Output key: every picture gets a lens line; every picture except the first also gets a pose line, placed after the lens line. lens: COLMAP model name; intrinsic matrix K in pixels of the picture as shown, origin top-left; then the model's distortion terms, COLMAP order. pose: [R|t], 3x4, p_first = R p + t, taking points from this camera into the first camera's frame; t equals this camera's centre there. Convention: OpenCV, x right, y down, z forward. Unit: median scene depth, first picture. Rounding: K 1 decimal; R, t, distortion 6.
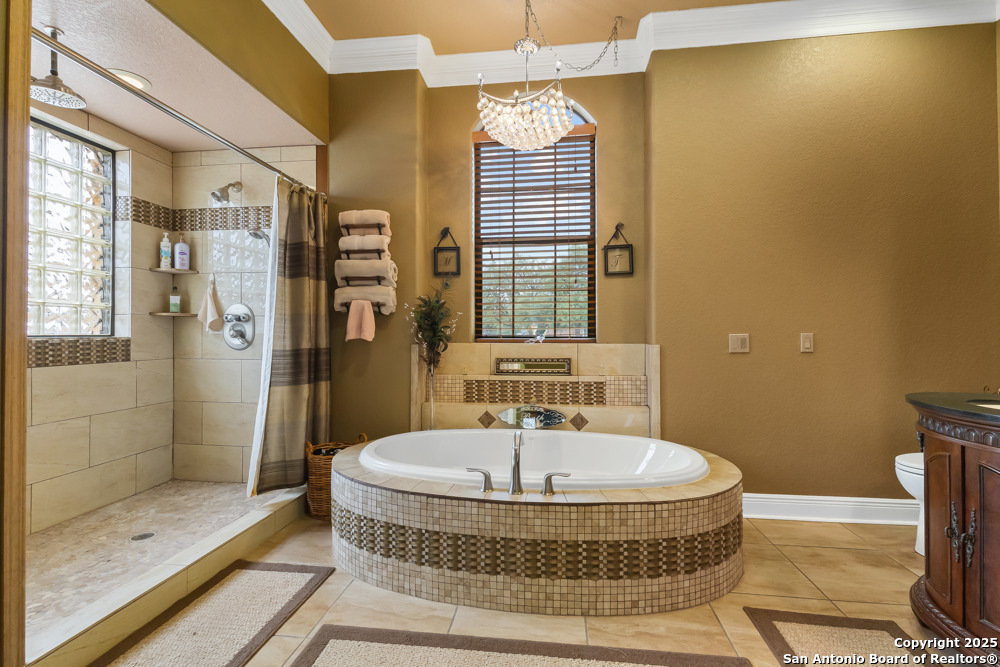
lens RADIAL K [[464.1, 0, 493.6], [0, 464.1, 331.8], [0, 0, 1]] dist [-0.002112, -0.000991]
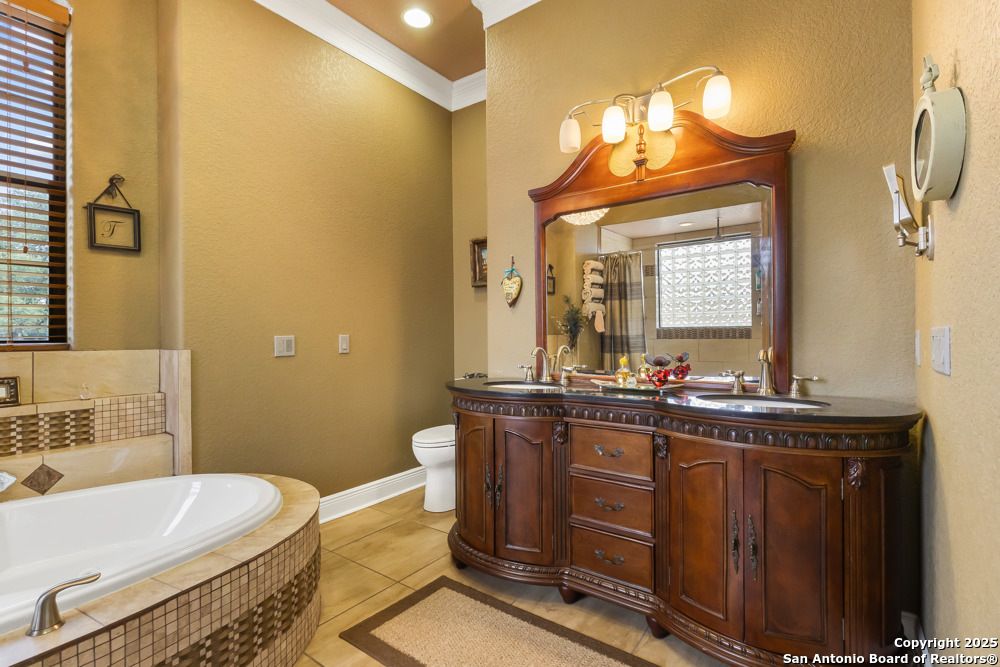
lens RADIAL K [[464.1, 0, 503.4], [0, 464.1, 335.1], [0, 0, 1]] dist [-0.002112, -0.000991]
pose [[0.468583, 0.000614, 0.883419, -0.088219], [0.000903, 0.999999, -0.001174, 0.006263], [-0.883419, 0.001347, 0.468582, 0.224594]]
